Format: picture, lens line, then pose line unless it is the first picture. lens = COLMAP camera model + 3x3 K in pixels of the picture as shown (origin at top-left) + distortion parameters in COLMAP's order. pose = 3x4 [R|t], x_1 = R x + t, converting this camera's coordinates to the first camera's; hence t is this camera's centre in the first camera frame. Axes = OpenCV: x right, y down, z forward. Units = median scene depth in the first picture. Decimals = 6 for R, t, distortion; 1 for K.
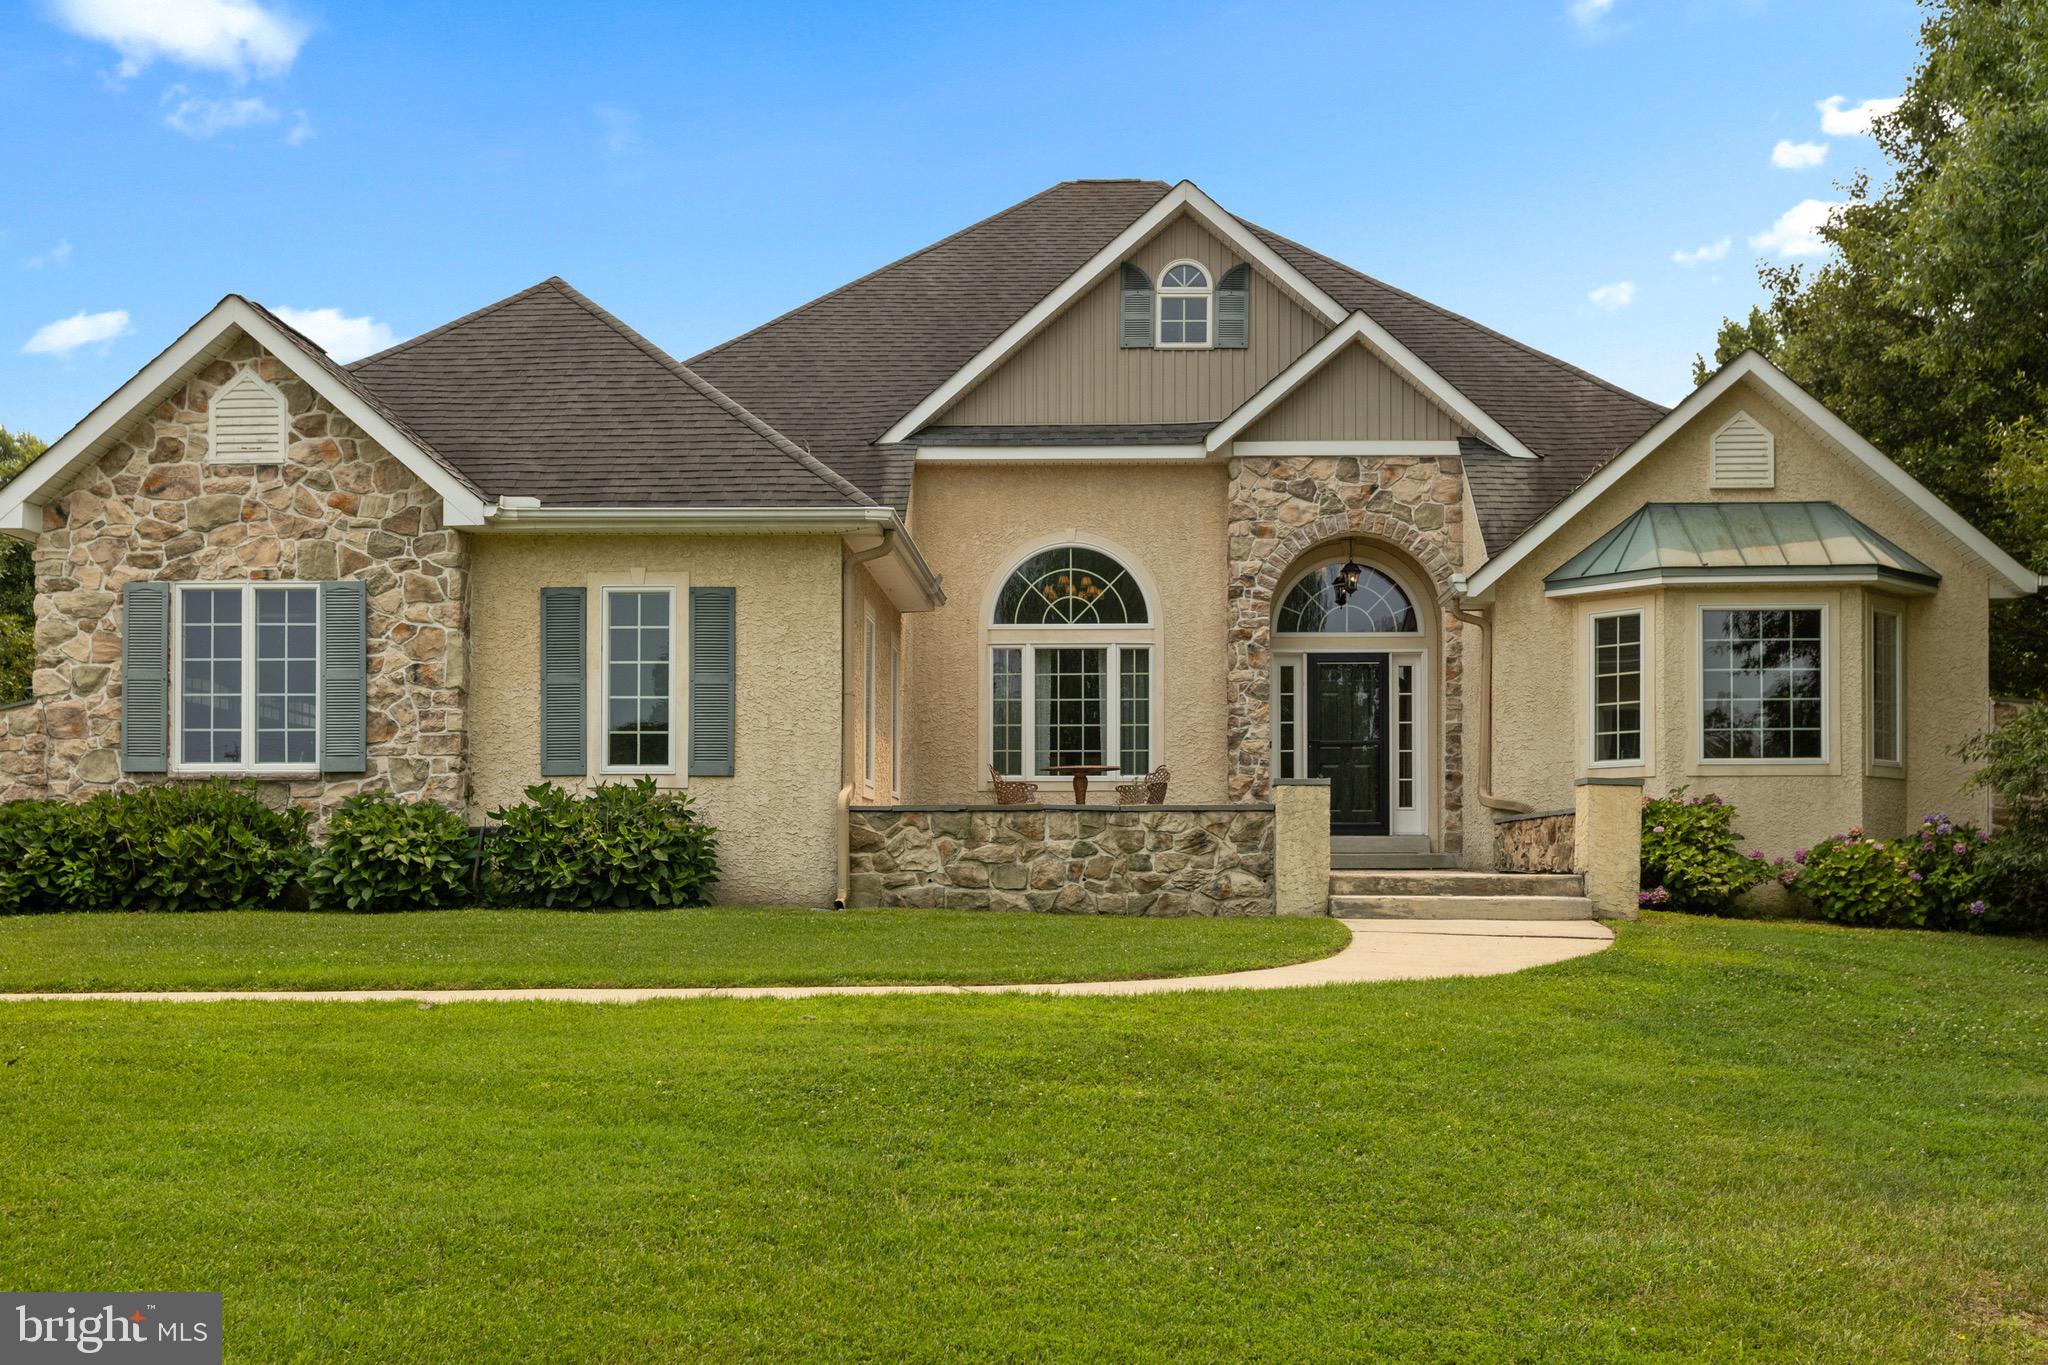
lens RADIAL K [[2057.7, 0, 1011.6], [0, 2057.7, 890.9], [0, 0, 1]] dist [-0.002177, 0.000000]
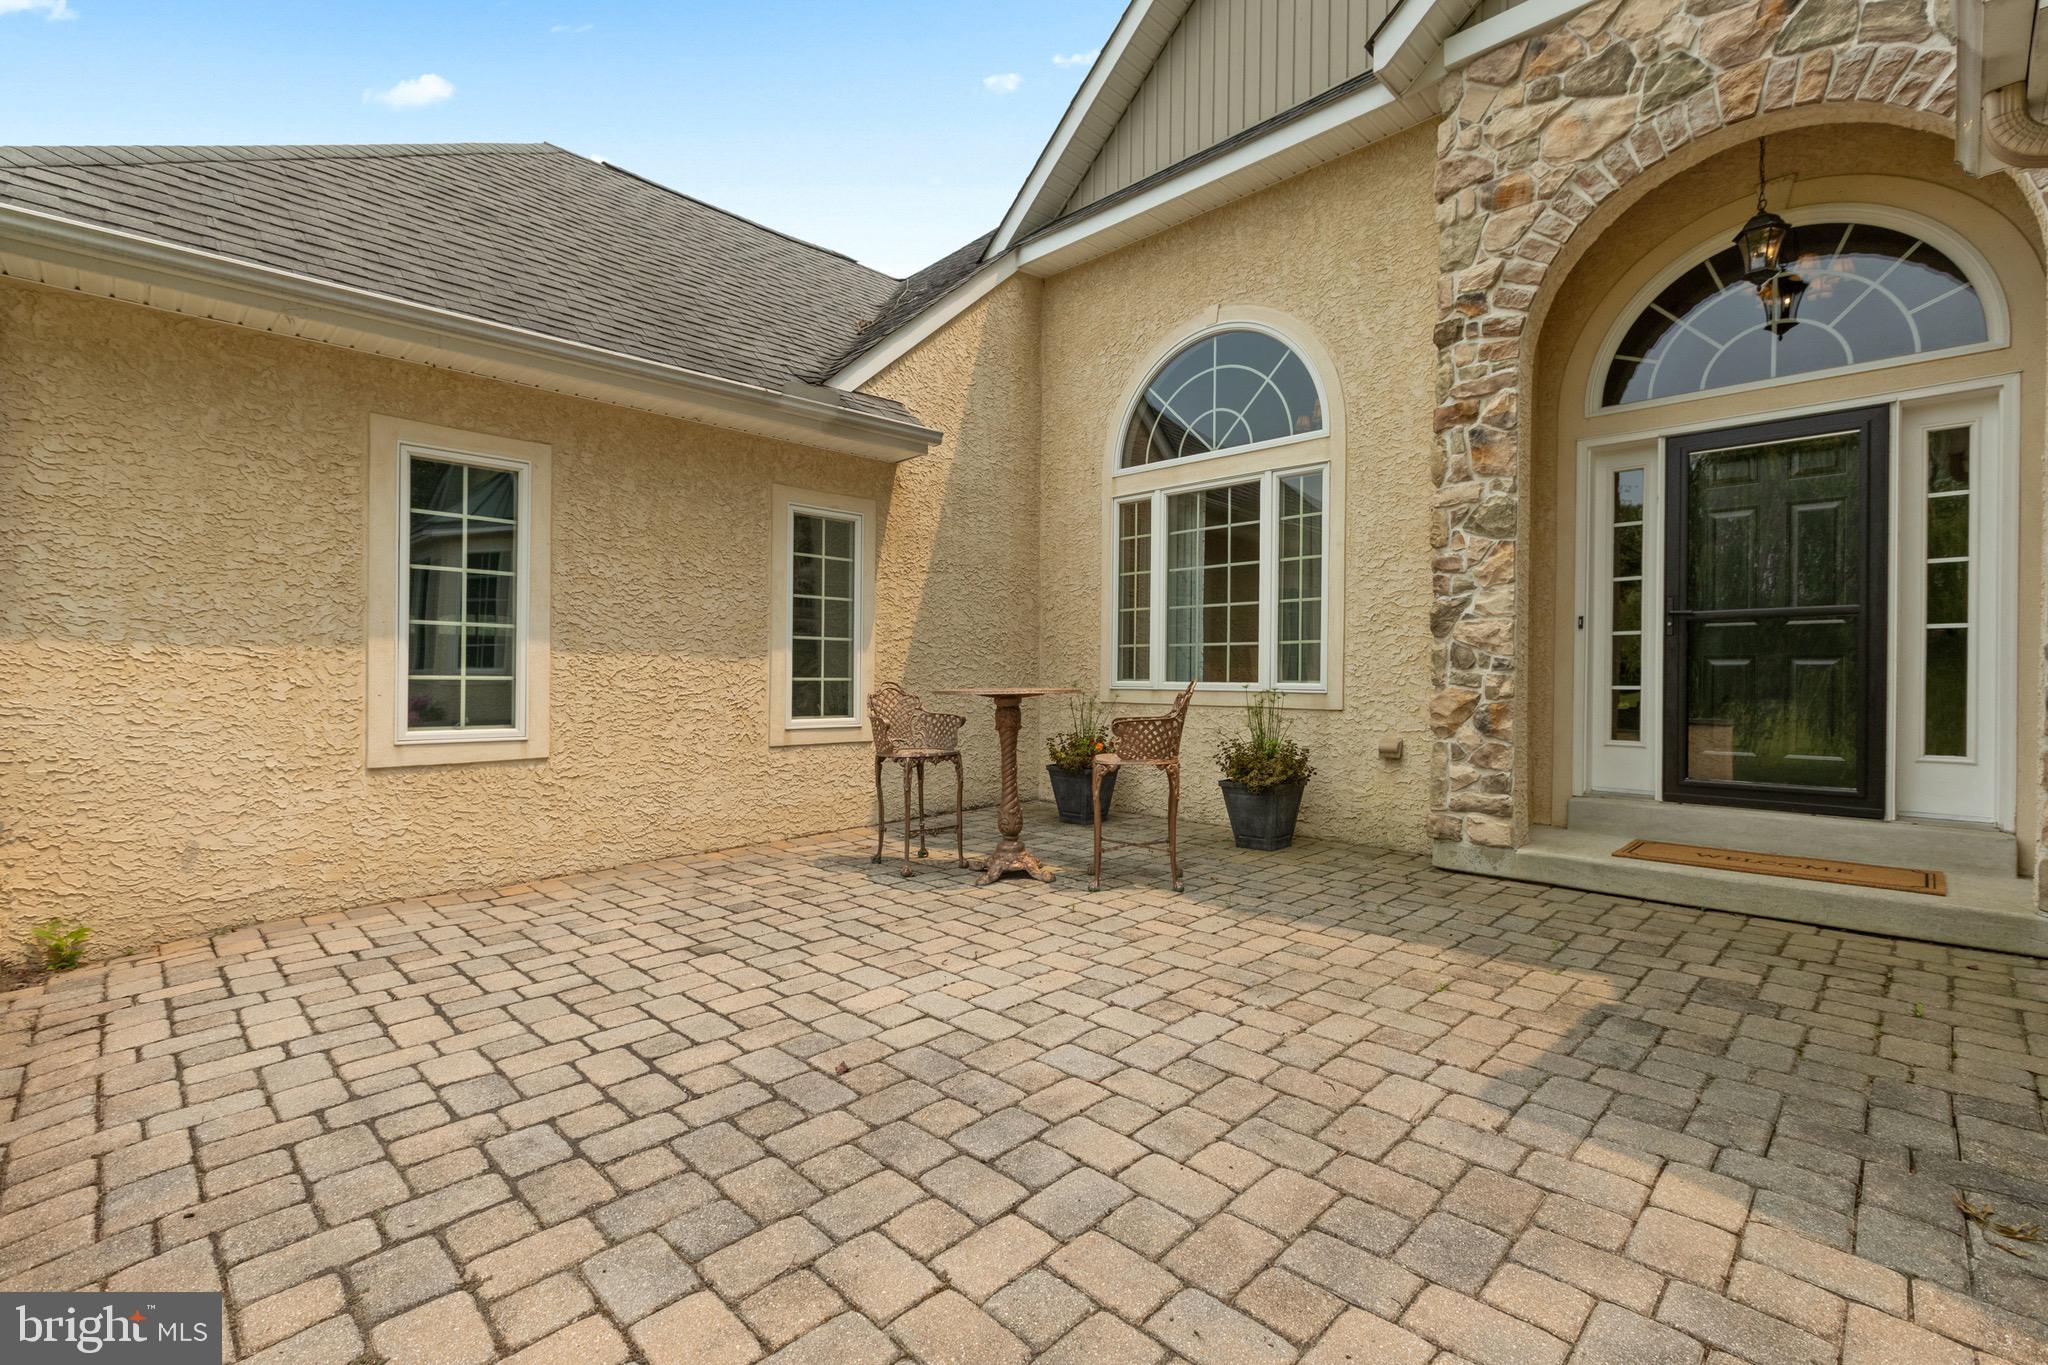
lens RADIAL K [[924.4, 0, 1018.6], [0, 924.4, 685.9], [0, 0, 1]] dist [-0.000577, 0.004028]
pose [[0.739064, 0.010744, -0.673550, 0.212908], [-0.005874, 0.999938, 0.009504, -0.066667], [0.673610, -0.003067, 0.739081, 0.862170]]
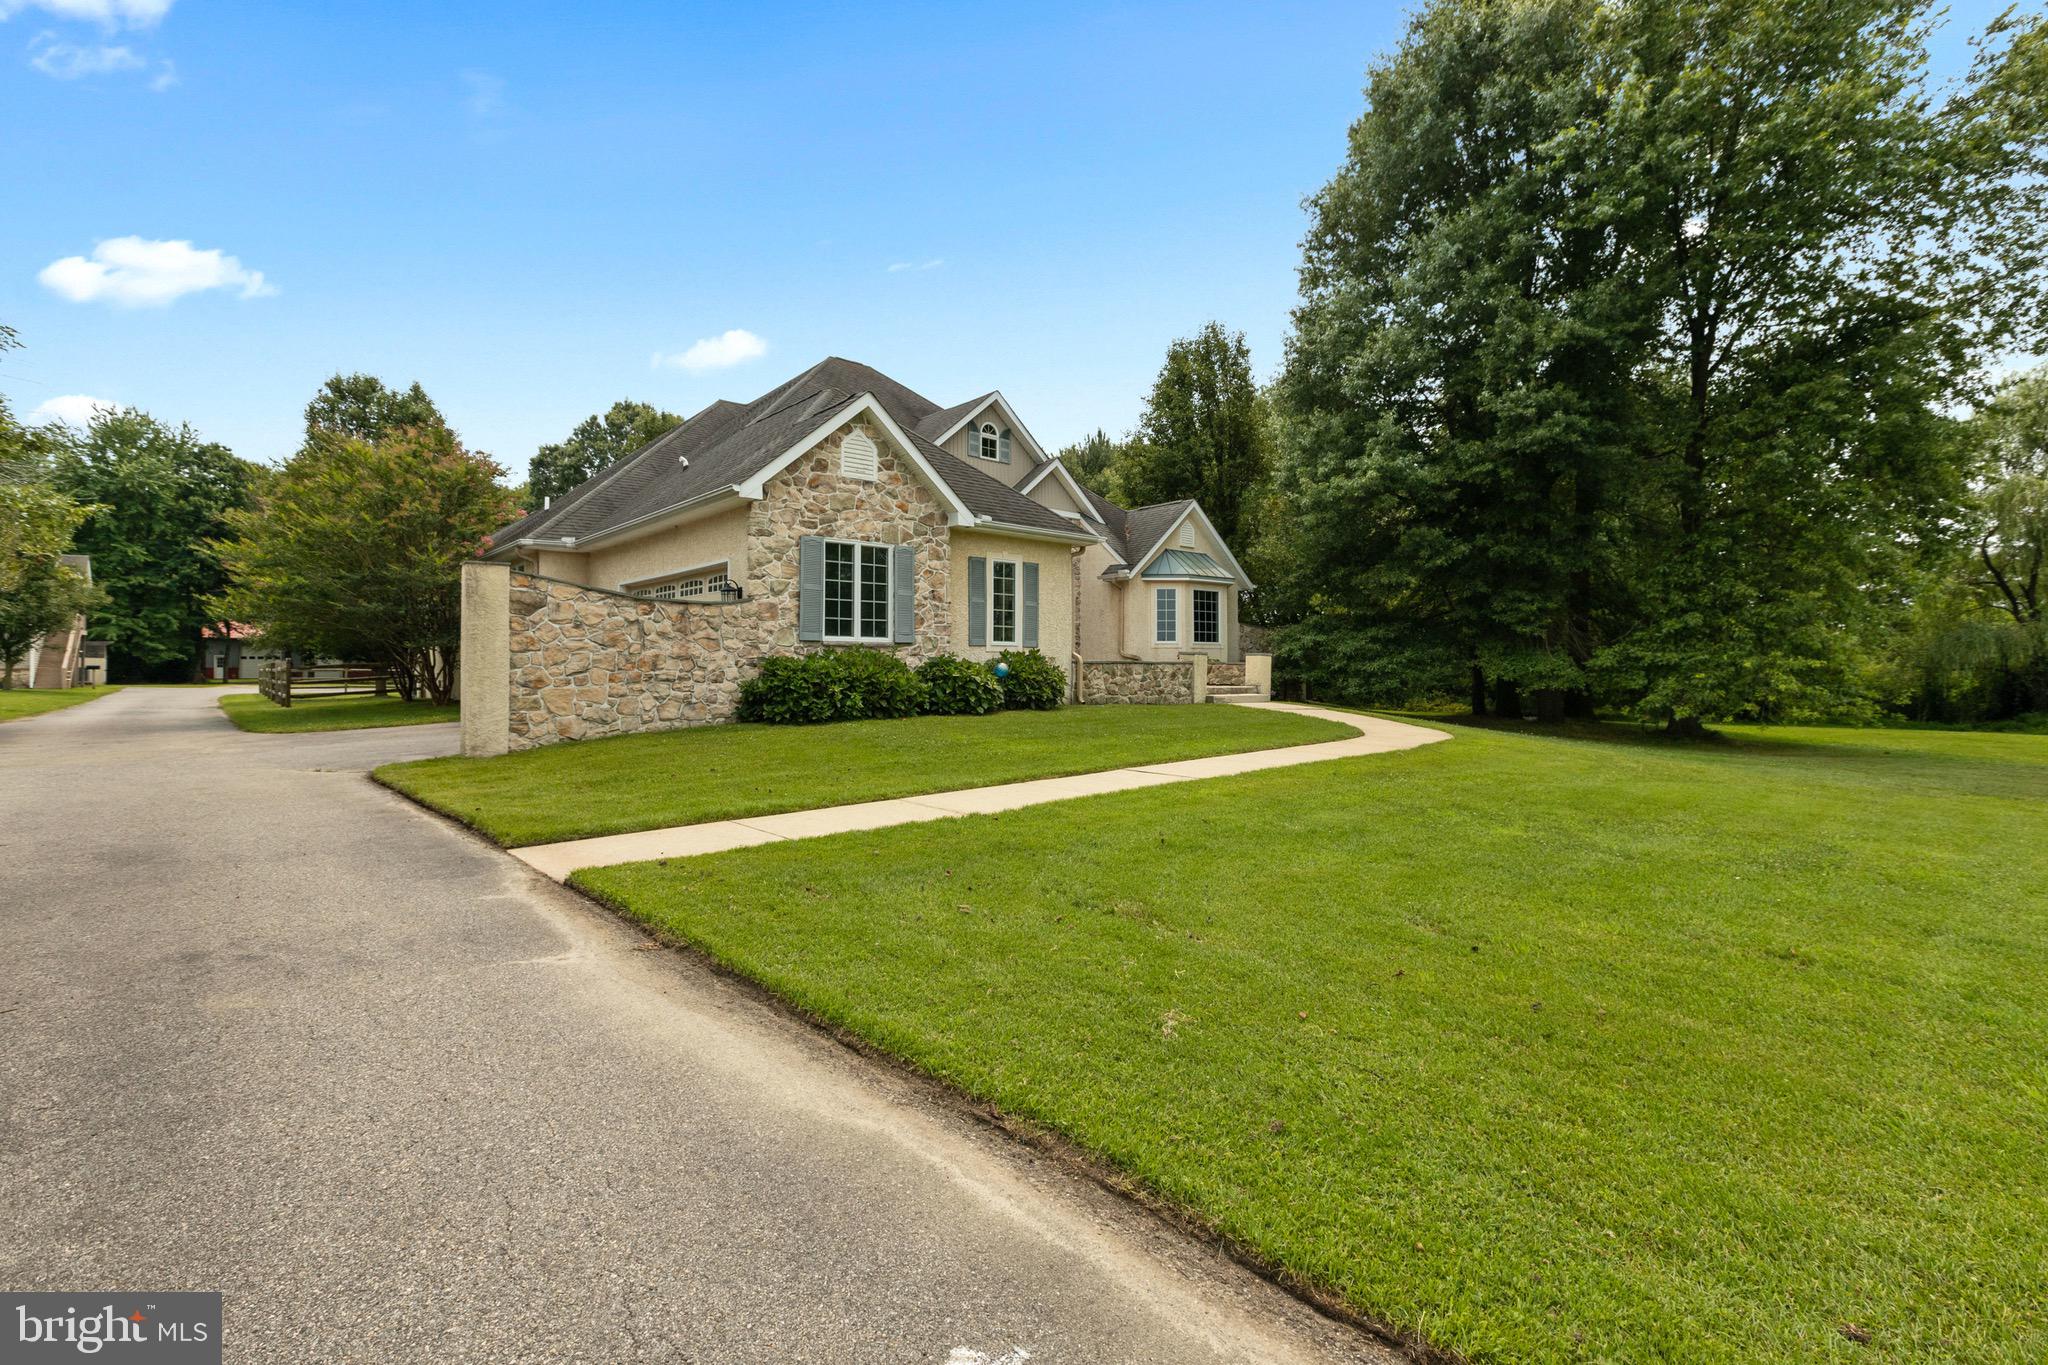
lens RADIAL K [[924.4, 0, 1026.4], [0, 924.4, 656.7], [0, 0, 1]] dist [-0.000577, 0.004028]
pose [[0.717139, 0.007241, 0.696892, -0.726618], [-0.000381, 0.999950, -0.009998, -0.030176], [-0.696930, 0.006905, 0.717106, 0.240202]]
